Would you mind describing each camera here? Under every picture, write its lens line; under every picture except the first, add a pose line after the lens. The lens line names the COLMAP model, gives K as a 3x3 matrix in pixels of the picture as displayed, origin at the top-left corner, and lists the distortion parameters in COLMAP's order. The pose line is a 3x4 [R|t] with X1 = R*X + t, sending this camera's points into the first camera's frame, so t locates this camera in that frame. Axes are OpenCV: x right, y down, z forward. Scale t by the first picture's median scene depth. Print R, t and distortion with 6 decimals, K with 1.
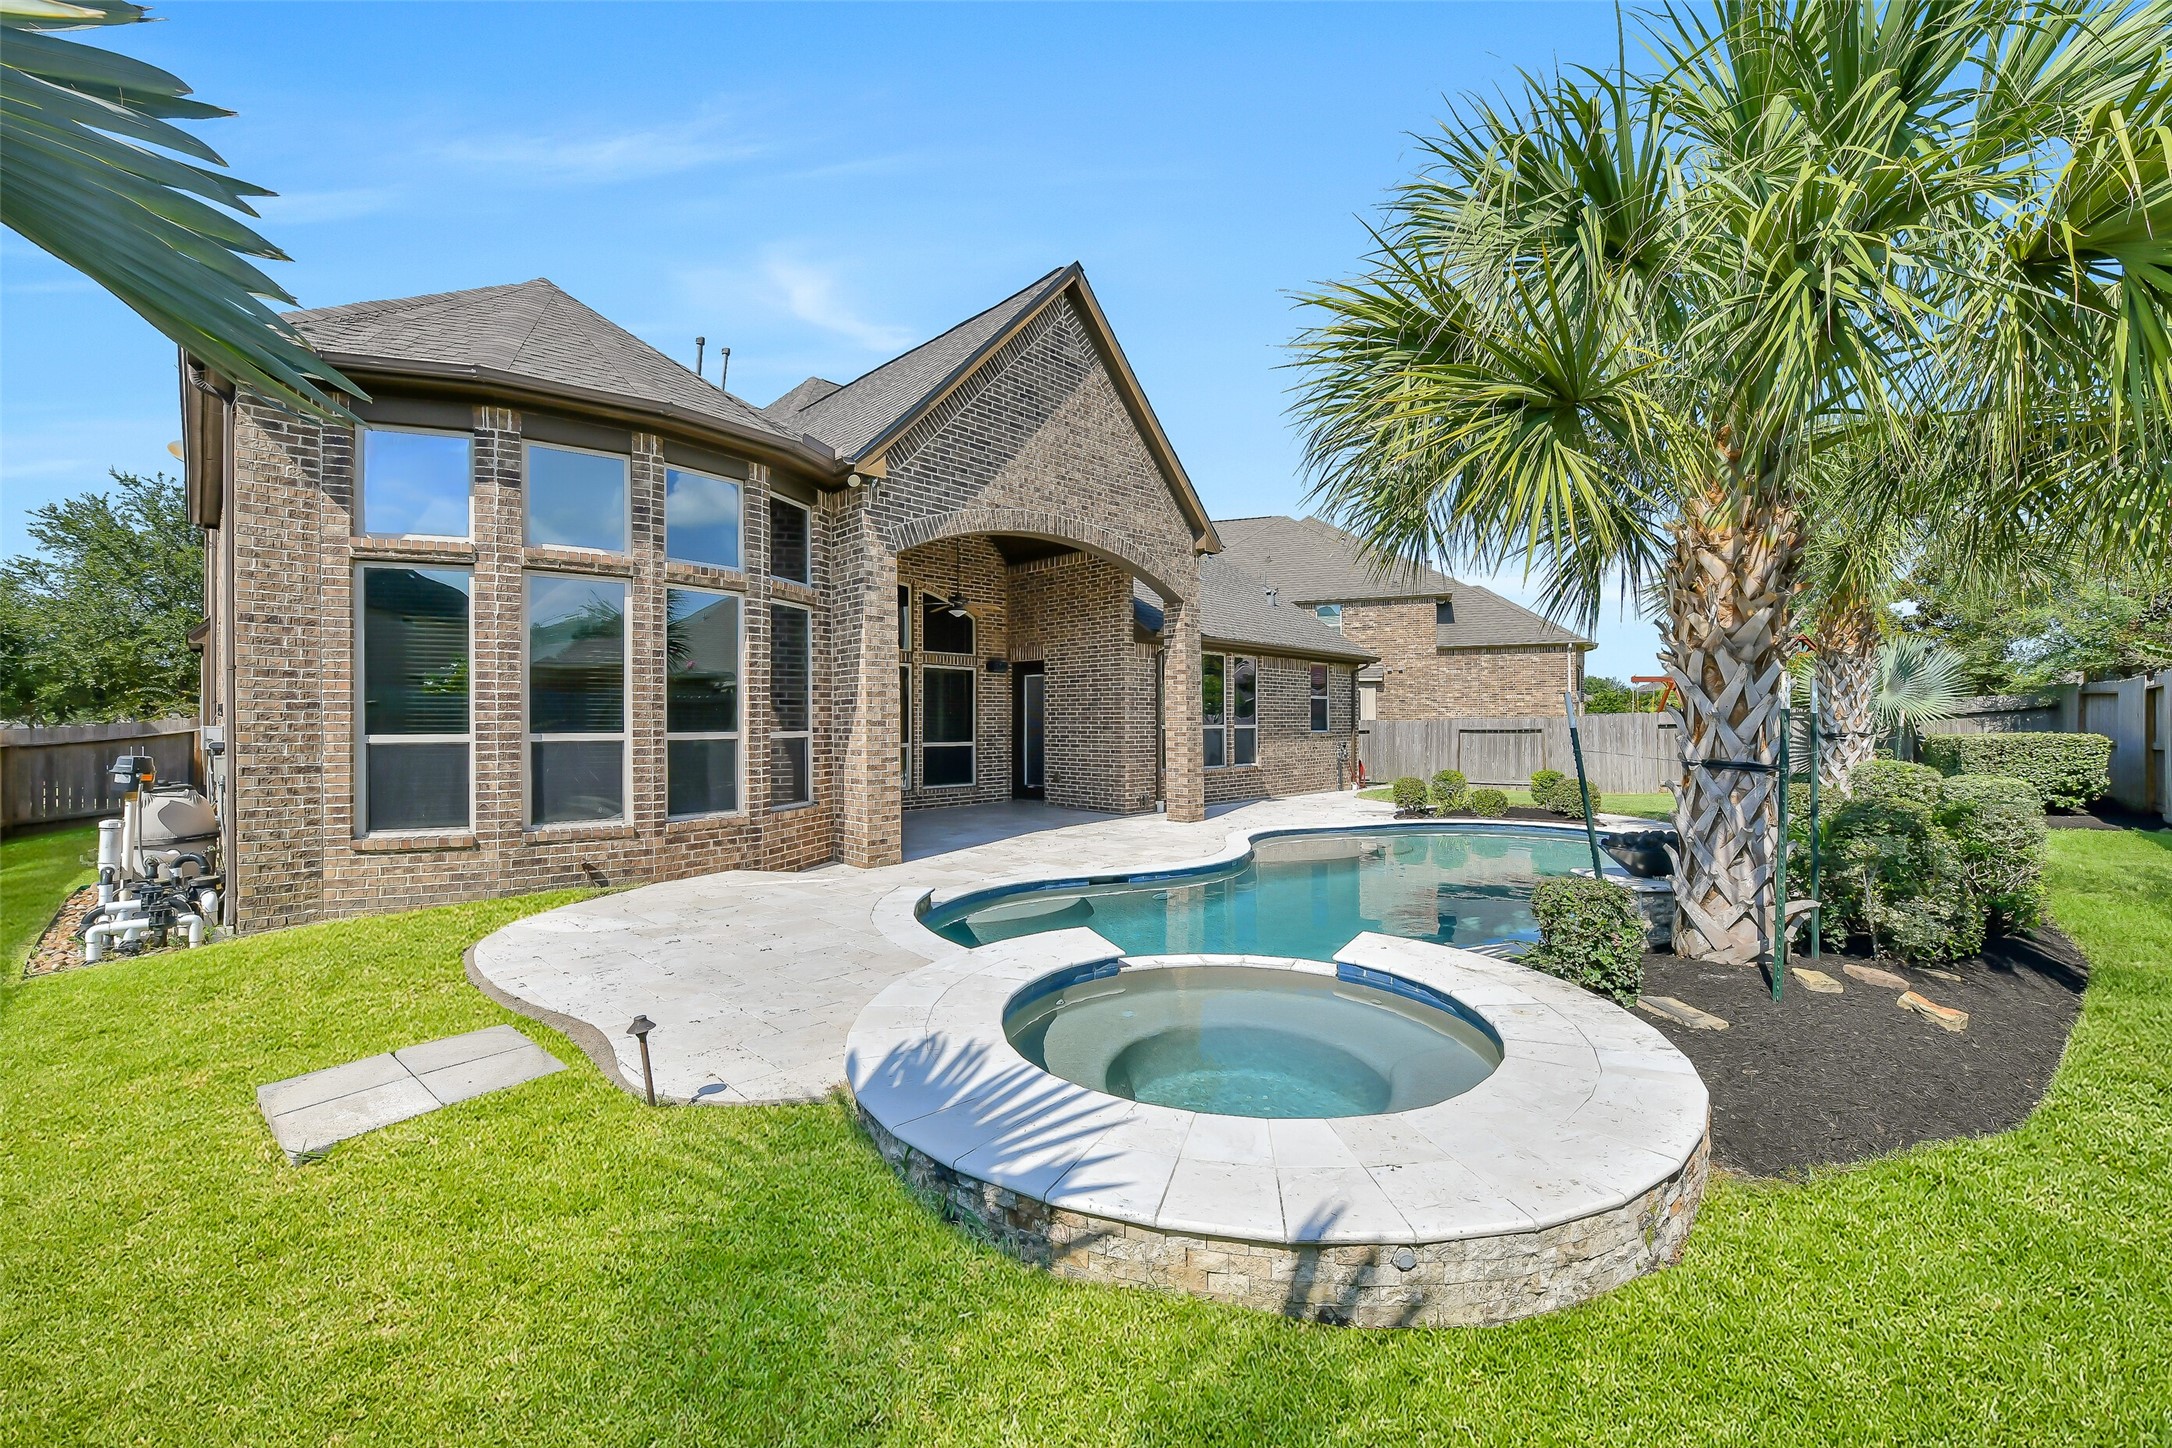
lens RADIAL K [[861.1, 0, 1086.0], [0, 861.1, 724.0], [0, 0, 1]] dist [-0.004988, -0.000481]
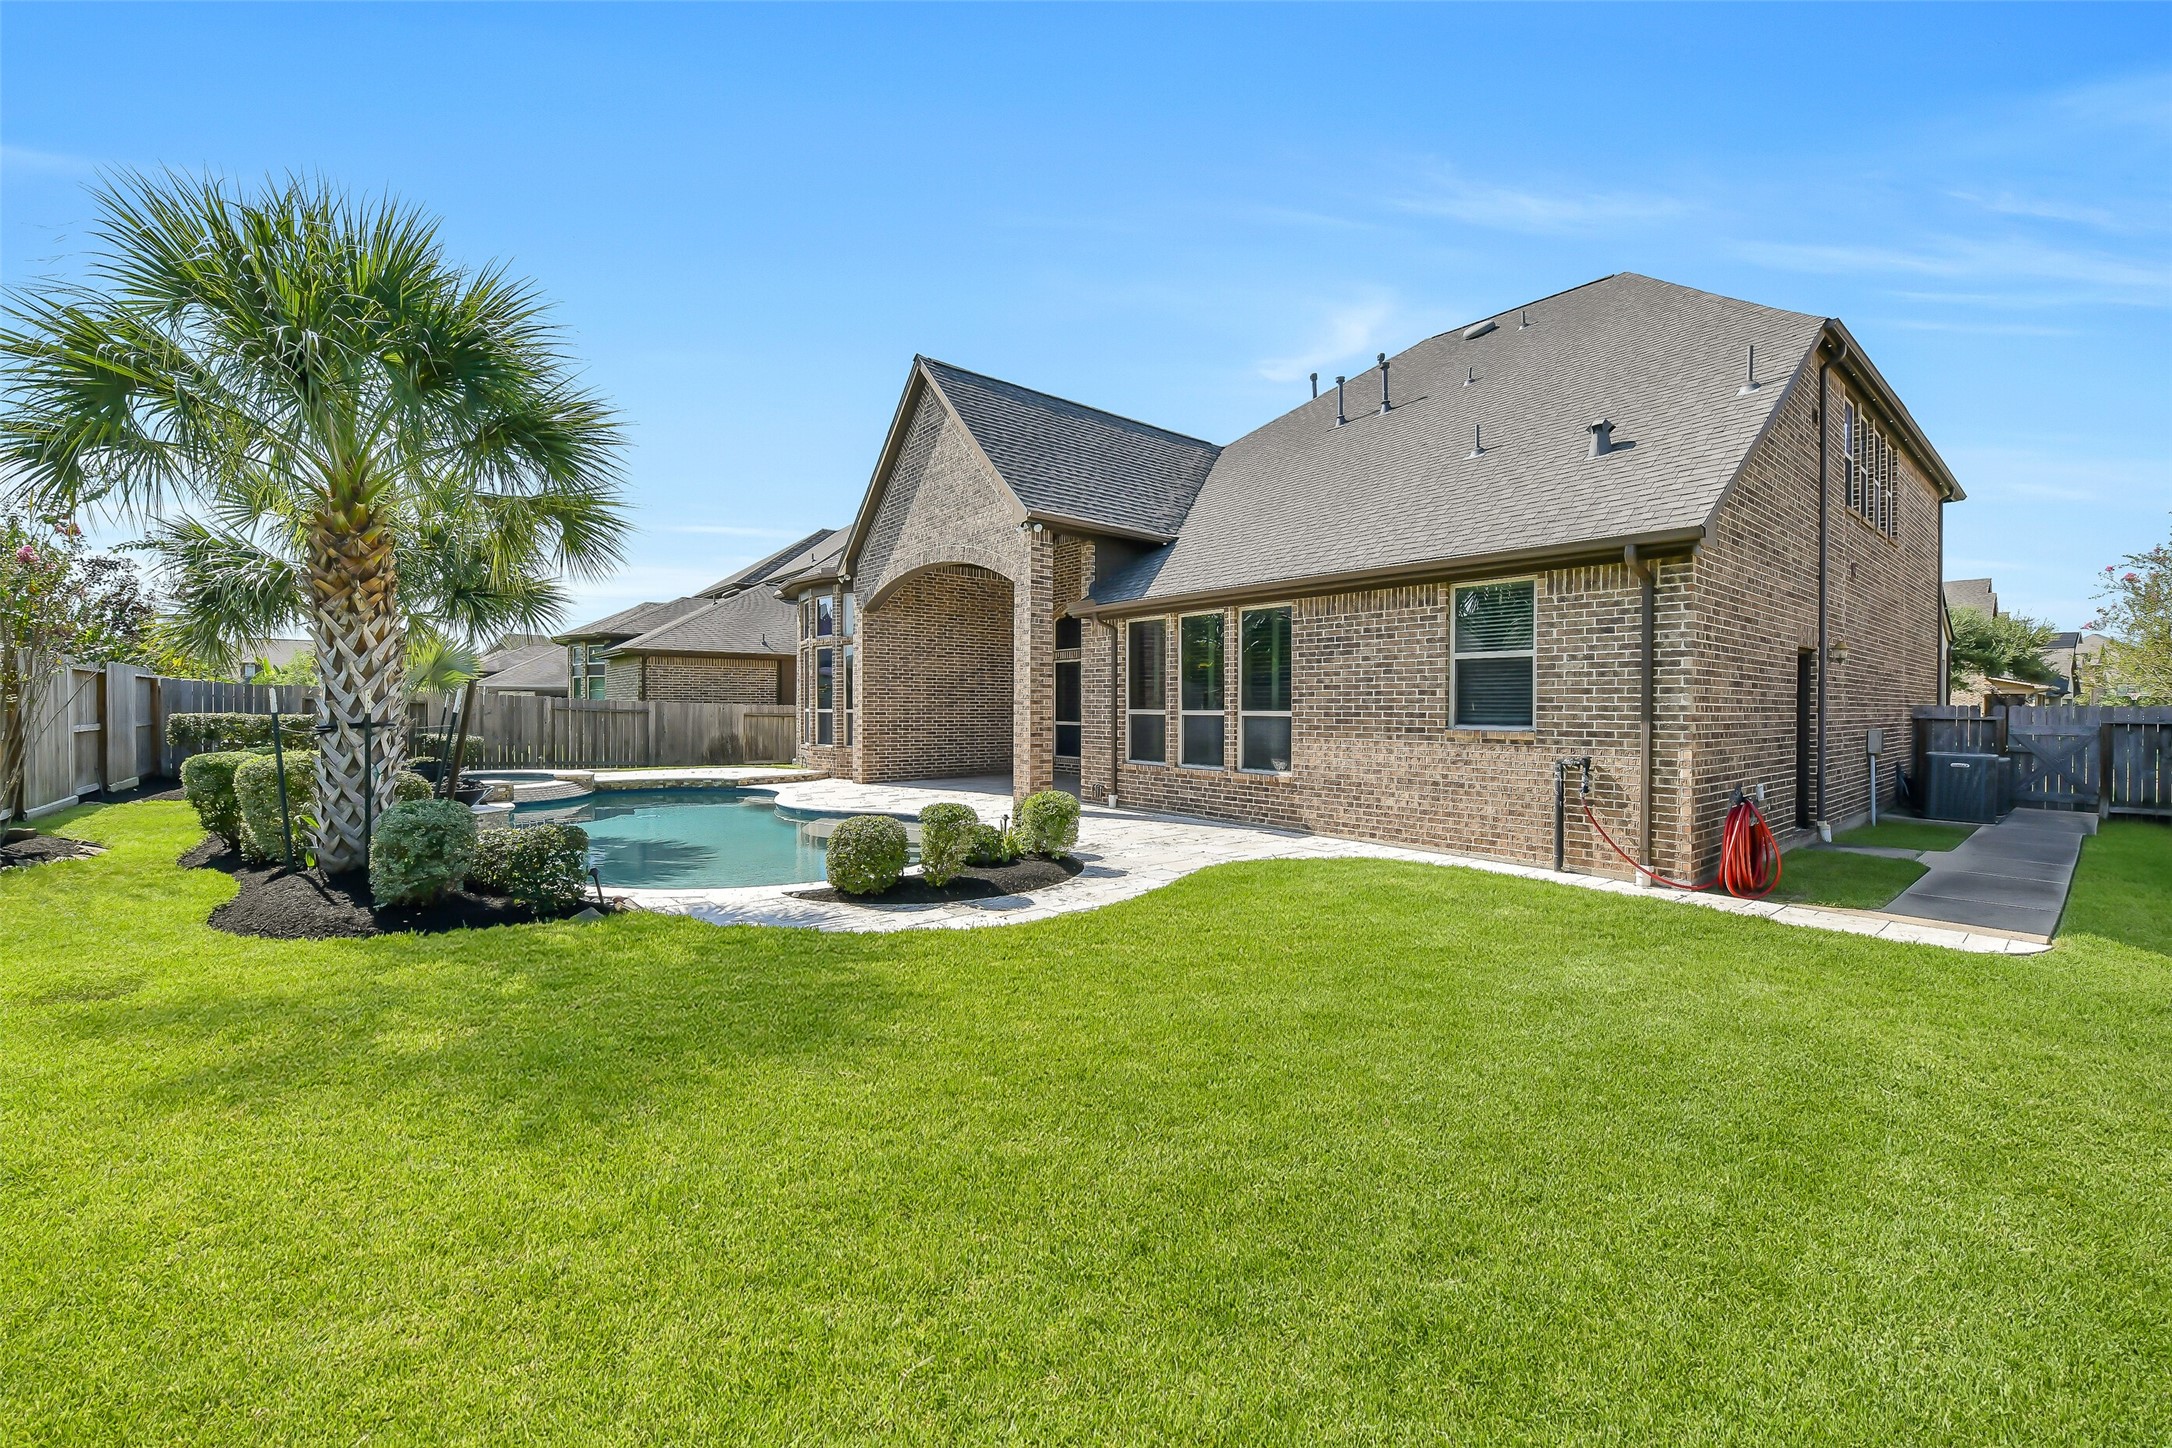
lens RADIAL K [[861.1, 0, 1086.0], [0, 861.1, 724.0], [0, 0, 1]] dist [-0.004988, -0.000481]
pose [[-0.107180, 0.031420, -0.993743, 0.922451], [0.003934, 0.999506, 0.031178, -0.010615], [0.994232, -0.000568, -0.107250, 1.008656]]
